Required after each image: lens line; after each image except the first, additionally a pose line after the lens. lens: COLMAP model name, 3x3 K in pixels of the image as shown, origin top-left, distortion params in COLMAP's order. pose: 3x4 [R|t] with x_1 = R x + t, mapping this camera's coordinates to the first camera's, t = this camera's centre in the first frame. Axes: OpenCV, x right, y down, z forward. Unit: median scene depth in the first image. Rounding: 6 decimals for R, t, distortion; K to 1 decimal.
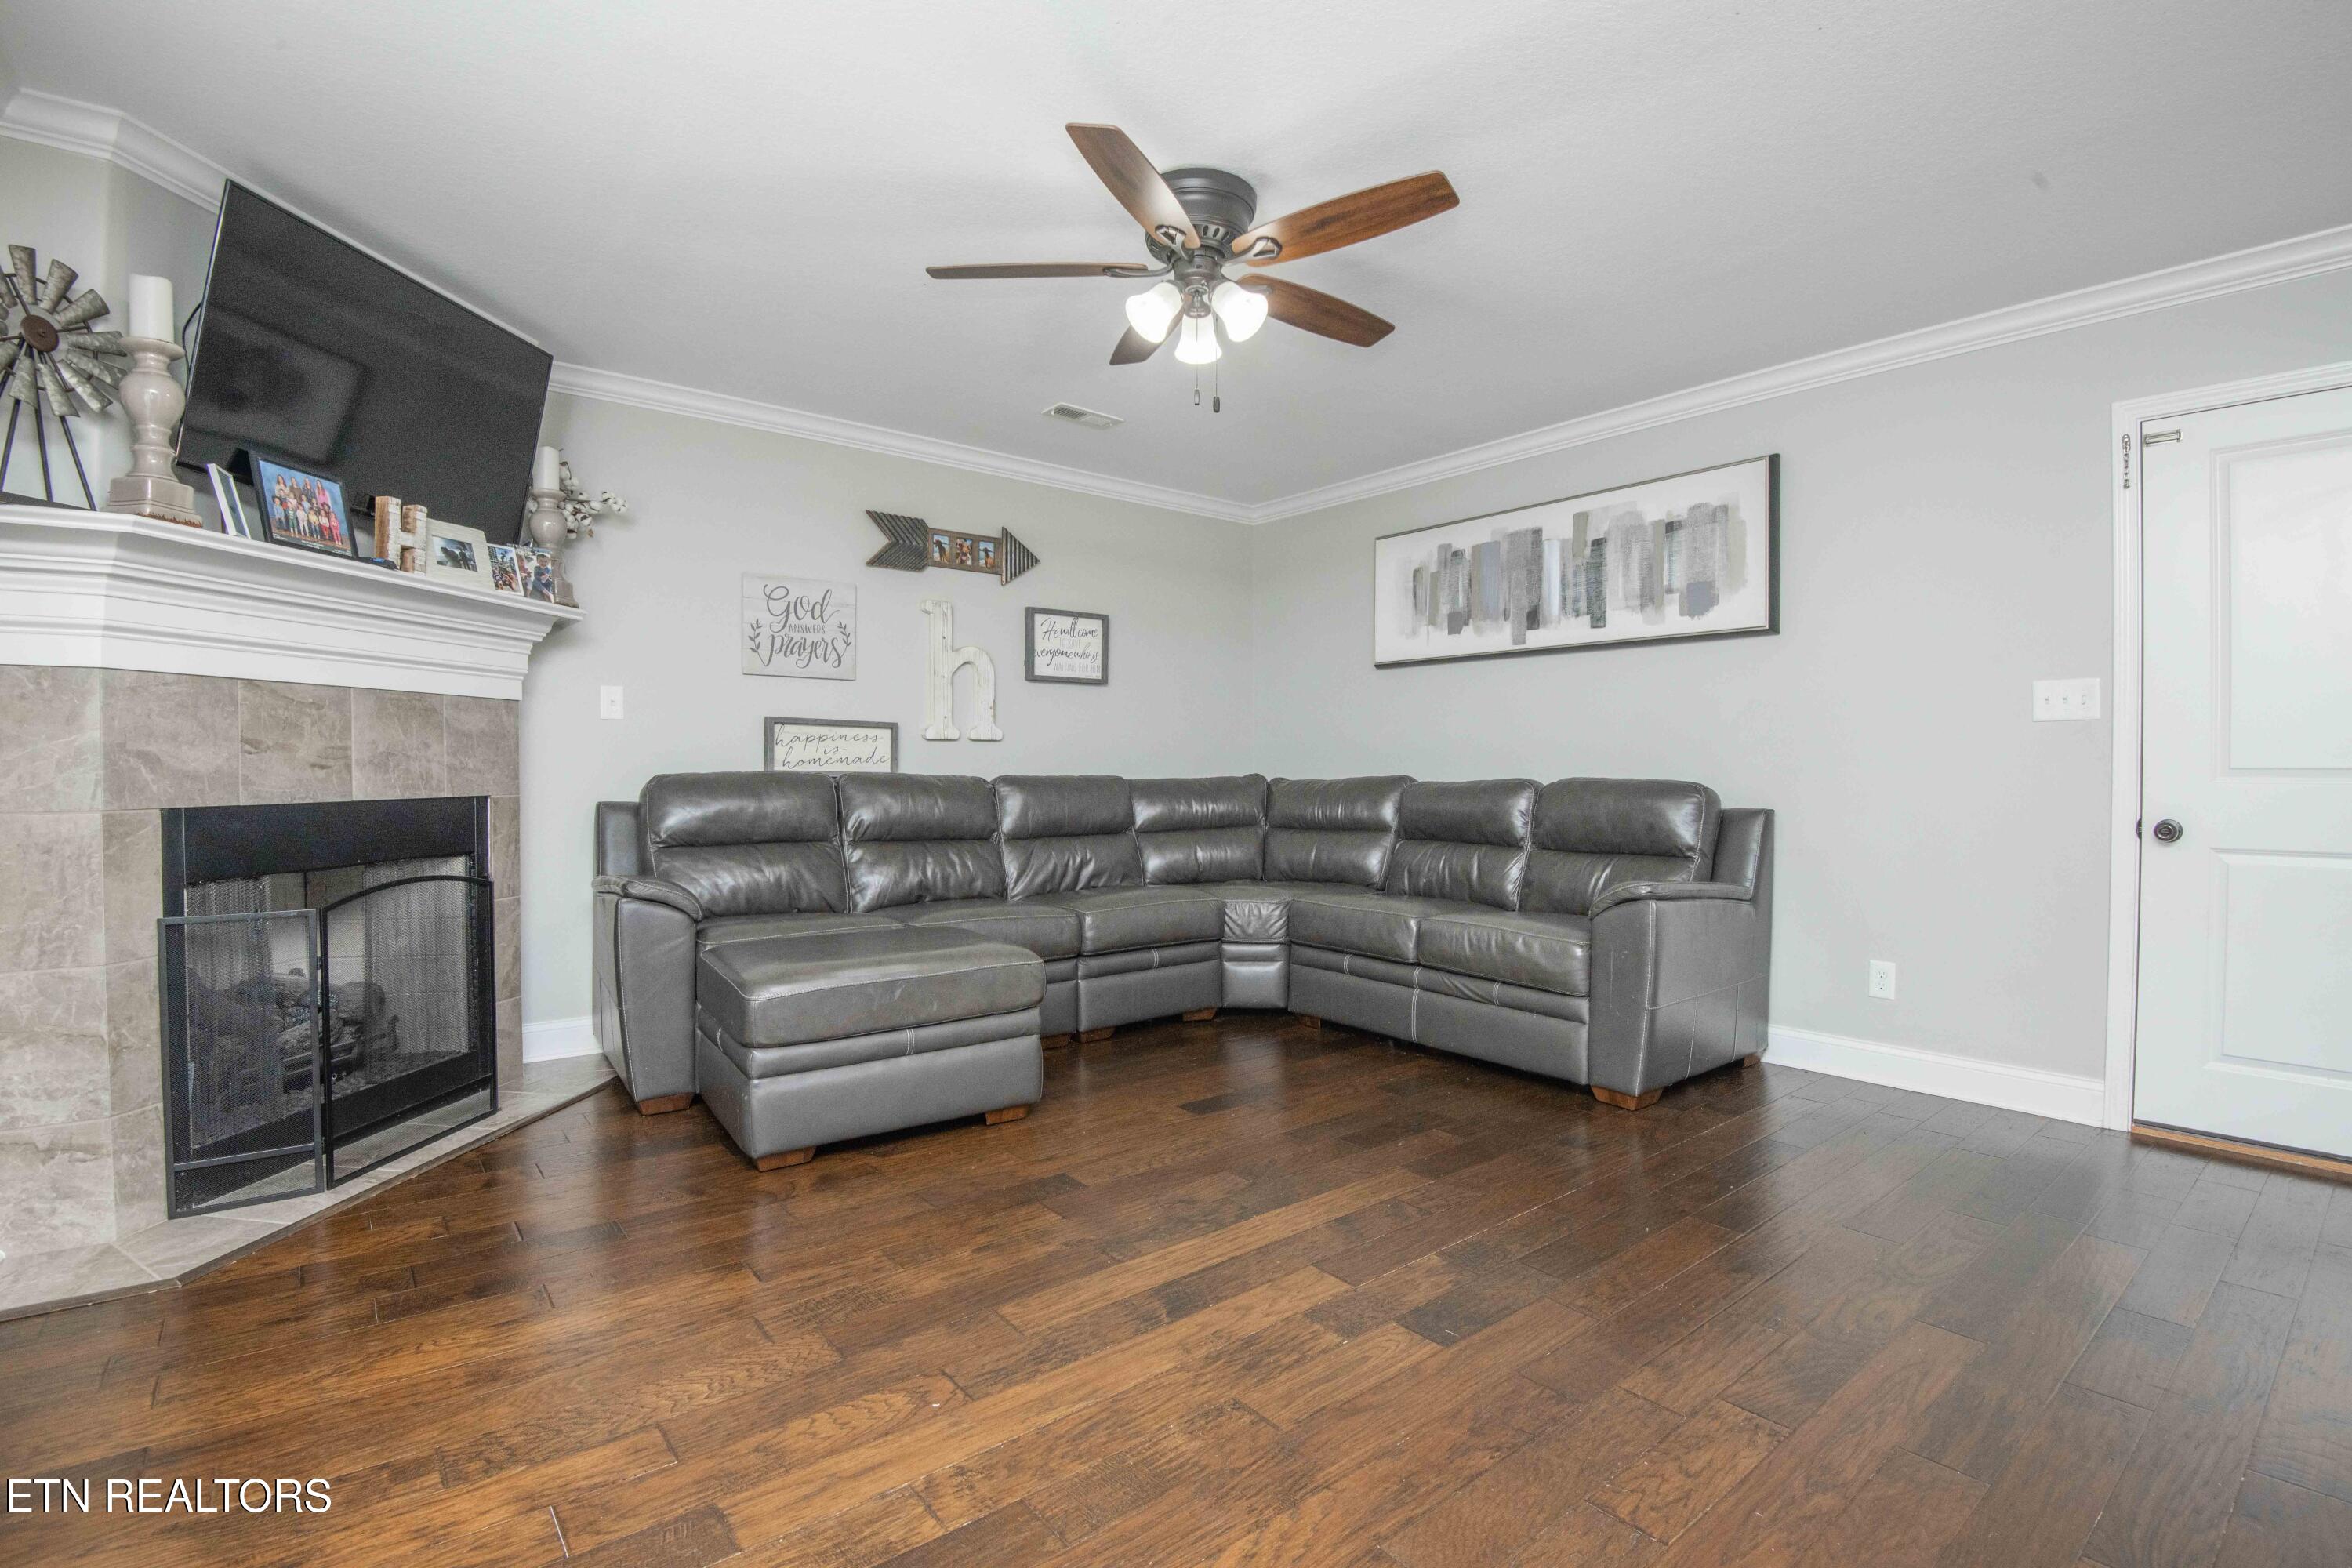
lens RADIAL K [[1082.4, 0, 1192.4], [0, 1082.4, 781.4], [0, 0, 1]] dist [-0.022263, -0.012067]
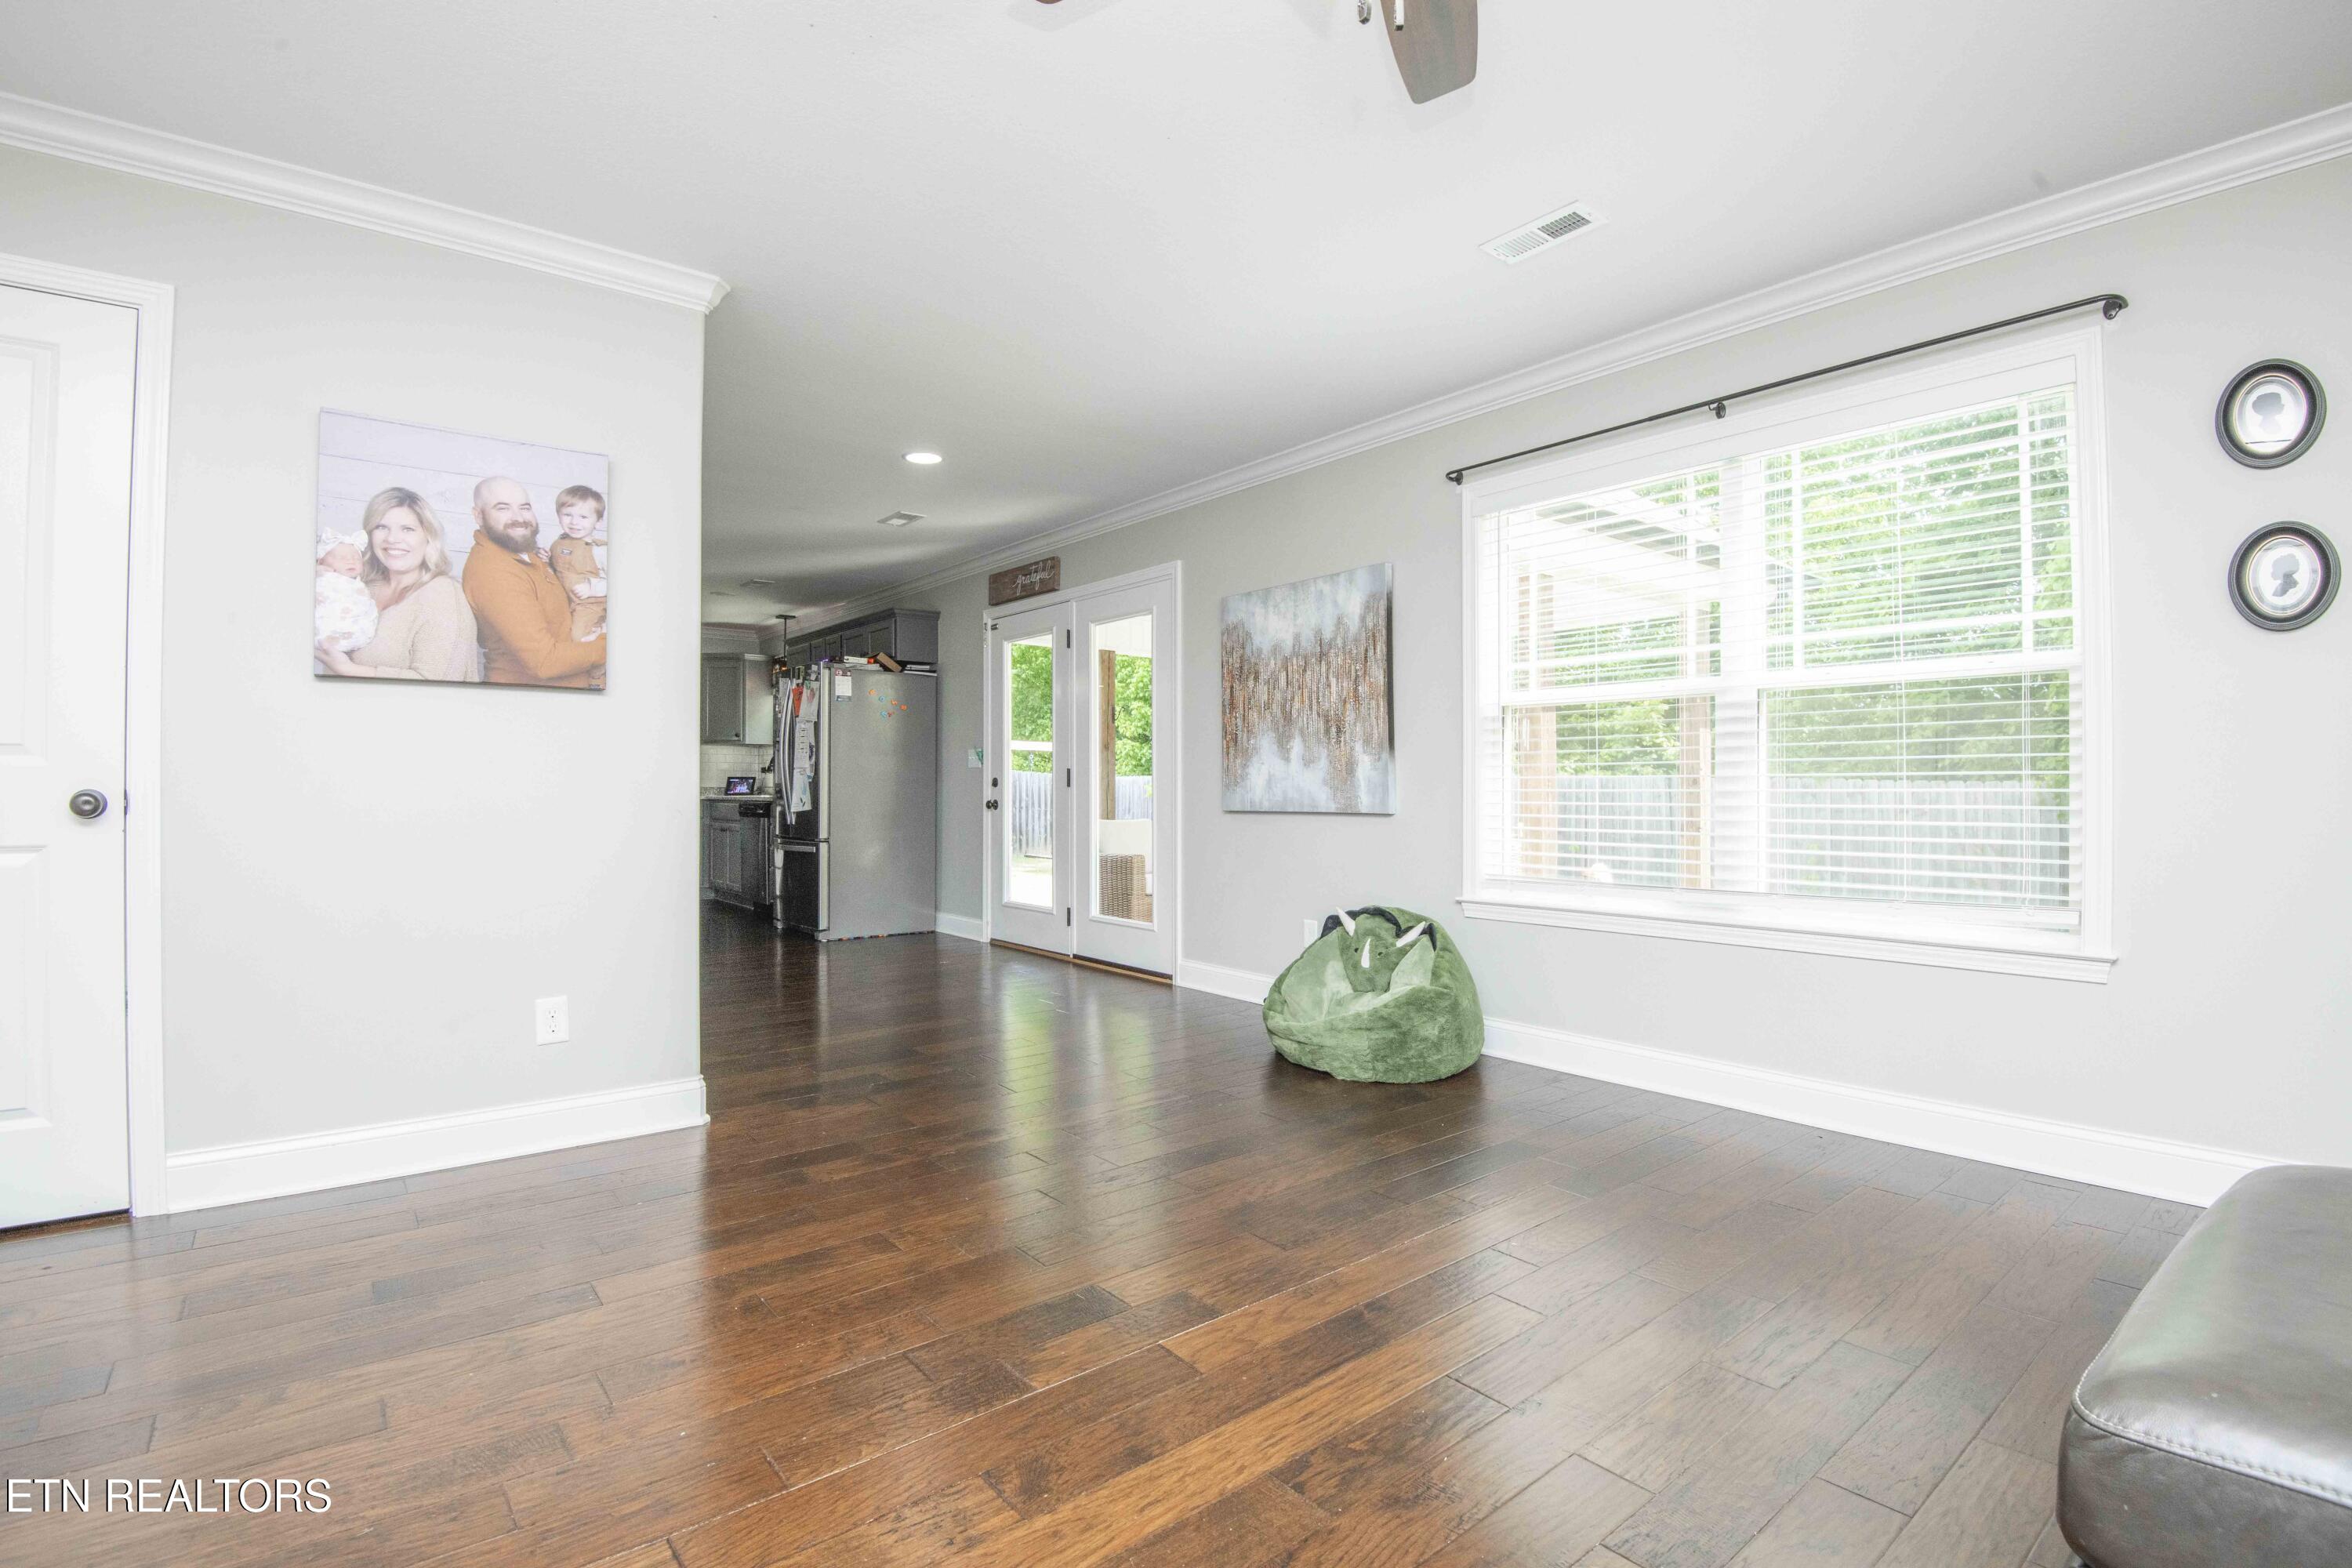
lens RADIAL K [[1082.4, 0, 1190.5], [0, 1082.4, 787.4], [0, 0, 1]] dist [-0.022263, -0.012067]
pose [[-0.999979, -0.002975, -0.005702, 0.071800], [-0.003055, 0.999895, 0.014142, 0.004555], [0.005660, 0.014159, -0.999884, 1.017728]]
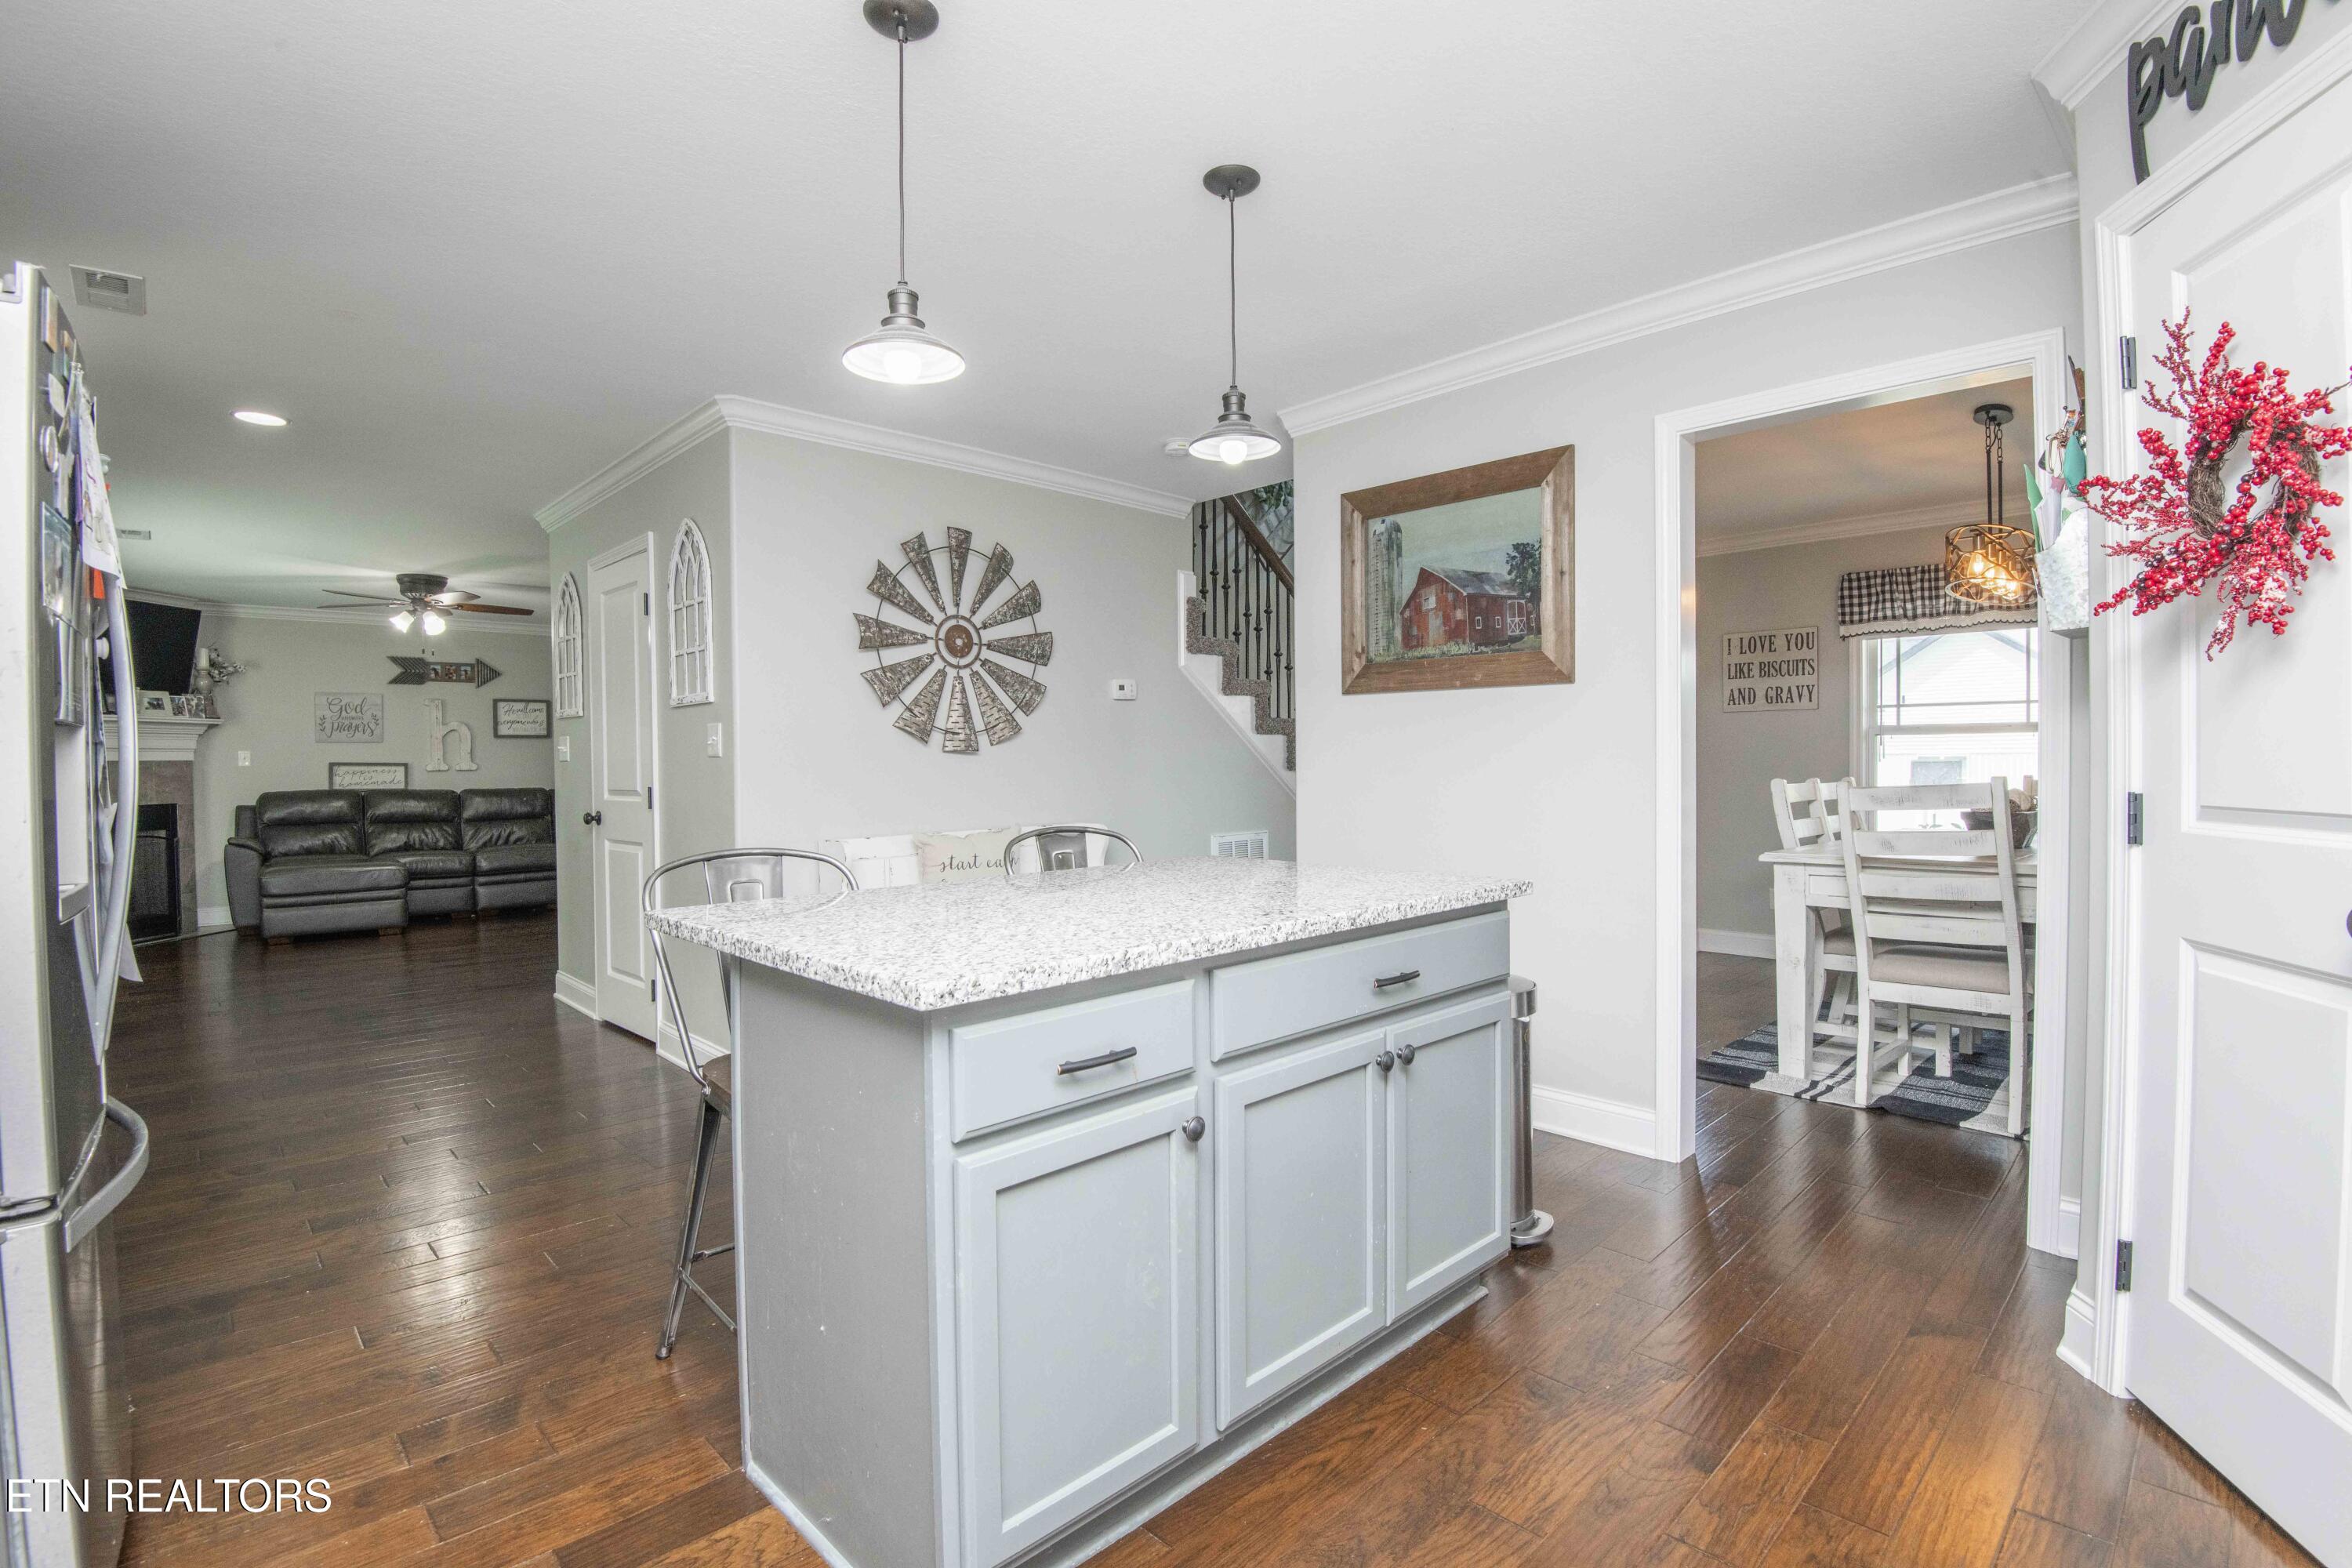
lens RADIAL K [[1082.4, 0, 1170.1], [0, 1082.4, 775.8], [0, 0, 1]] dist [-0.022263, -0.012067]
pose [[0.996161, -0.014764, 0.086284, 1.090876], [0.014707, 0.999891, 0.001296, -0.015024], [-0.086294, -0.000022, 0.996270, -1.223491]]
